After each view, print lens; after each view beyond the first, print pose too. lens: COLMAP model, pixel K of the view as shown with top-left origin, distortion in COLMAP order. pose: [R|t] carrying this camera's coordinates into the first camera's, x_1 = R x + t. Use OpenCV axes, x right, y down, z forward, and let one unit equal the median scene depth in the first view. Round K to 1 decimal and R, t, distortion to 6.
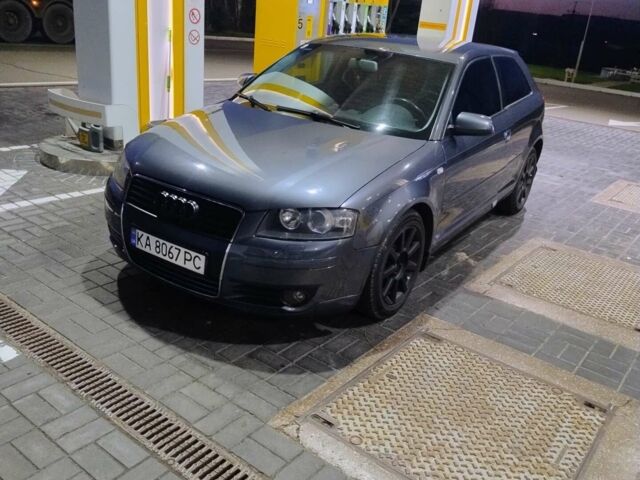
lens RADIAL K [[552.9, 0, 320.0], [0, 552.9, 240.0], [0, 0, 1]] dist [0.070912, -0.092710]
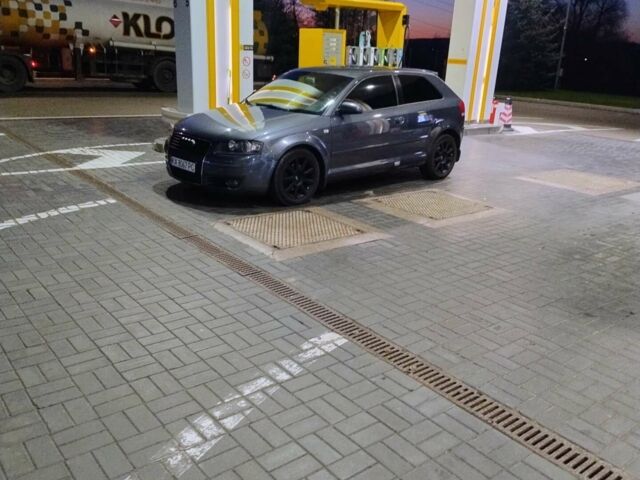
lens RADIAL K [[552.9, 0, 320.0], [0, 552.9, 240.0], [0, 0, 1]] dist [0.070912, -0.092710]
pose [[0.968502, 0.027221, -0.247514, 0.781093], [-0.046897, 0.996159, -0.073950, 0.446434], [0.244550, 0.083229, 0.966058, -0.926635]]
